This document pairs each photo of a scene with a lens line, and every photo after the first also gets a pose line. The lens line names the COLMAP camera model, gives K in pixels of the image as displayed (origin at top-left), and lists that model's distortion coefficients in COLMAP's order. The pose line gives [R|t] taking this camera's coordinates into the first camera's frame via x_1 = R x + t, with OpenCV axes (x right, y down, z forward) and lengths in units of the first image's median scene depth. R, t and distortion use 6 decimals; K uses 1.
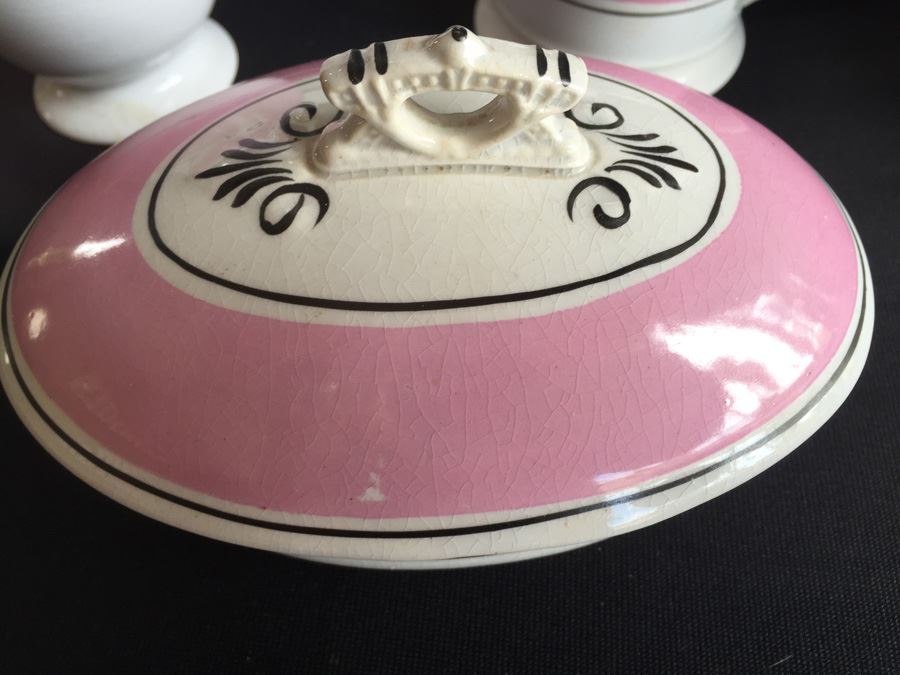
lens RADIAL K [[763.9, 0, 447.4], [0, 763.9, 315.2], [0, 0, 1]] dist [0.008911, -0.006146]
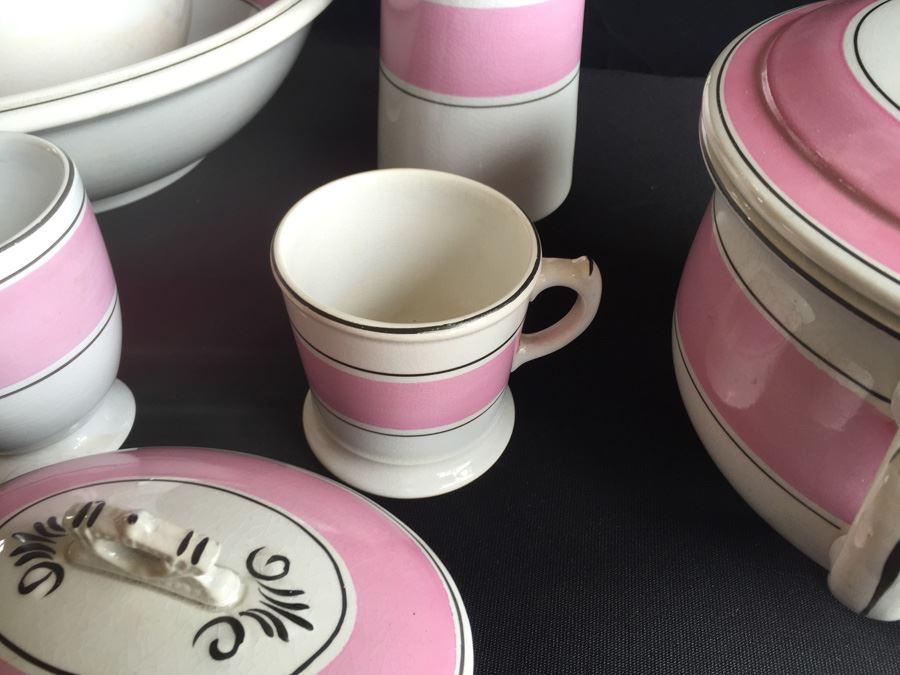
lens RADIAL K [[763.9, 0, 447.4], [0, 763.9, 315.2], [0, 0, 1]] dist [0.008911, -0.006146]
pose [[0.943376, 0.230508, -0.238554, 0.828347], [-0.283035, 0.934373, -0.216422, -0.537237], [0.173011, 0.271686, 0.946707, -0.492668]]
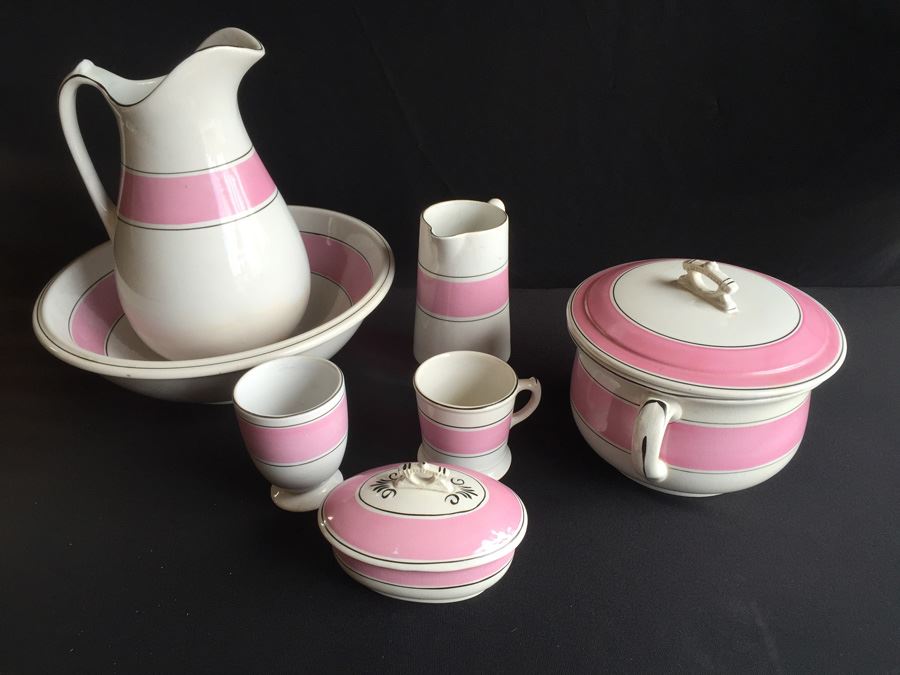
lens RADIAL K [[763.9, 0, 447.4], [0, 763.9, 315.2], [0, 0, 1]] dist [0.008911, -0.006146]
pose [[0.988707, 0.068058, -0.133517, 0.730886], [-0.122453, 0.880498, -0.457960, 1.031250], [0.086394, 0.469138, 0.878889, -3.736783]]
